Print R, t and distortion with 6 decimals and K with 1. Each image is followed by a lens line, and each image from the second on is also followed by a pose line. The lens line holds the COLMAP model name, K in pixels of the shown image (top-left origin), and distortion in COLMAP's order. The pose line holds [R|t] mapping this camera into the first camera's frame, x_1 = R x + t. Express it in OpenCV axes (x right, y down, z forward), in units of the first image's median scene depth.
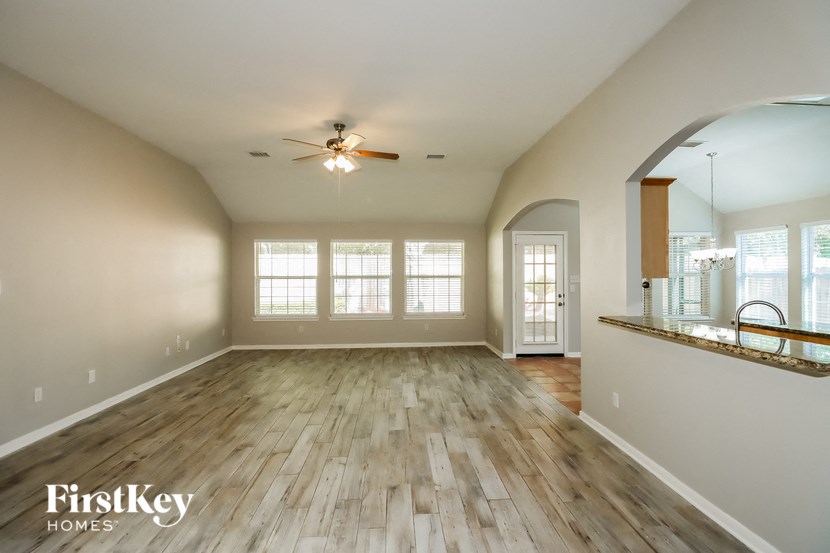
lens RADIAL K [[382.9, 0, 416.0], [0, 382.9, 271.7], [0, 0, 1]] dist [-0.029410, -0.000682]
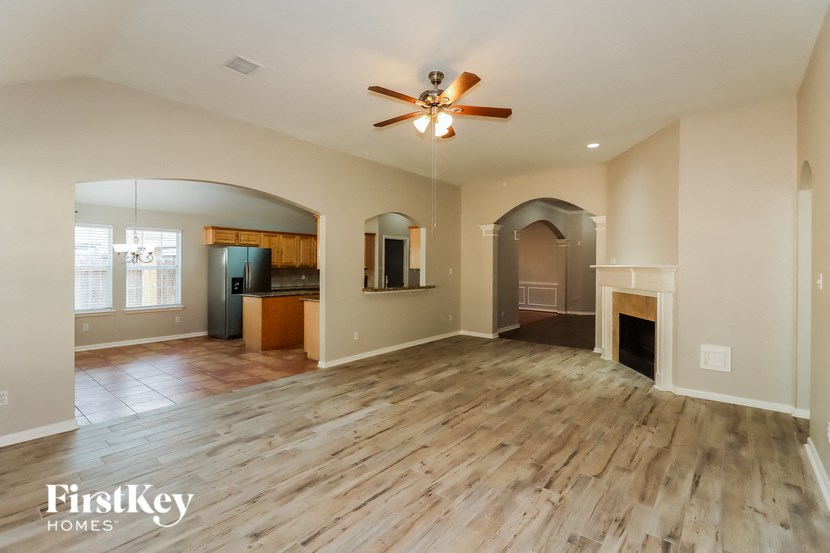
lens RADIAL K [[382.9, 0, 416.2], [0, 382.9, 270.1], [0, 0, 1]] dist [-0.029410, -0.000682]
pose [[-0.731710, -0.005975, 0.681590, -0.678482], [-0.002298, 0.999978, 0.006299, 0.006381], [-0.681612, 0.003043, -0.731707, 1.547881]]
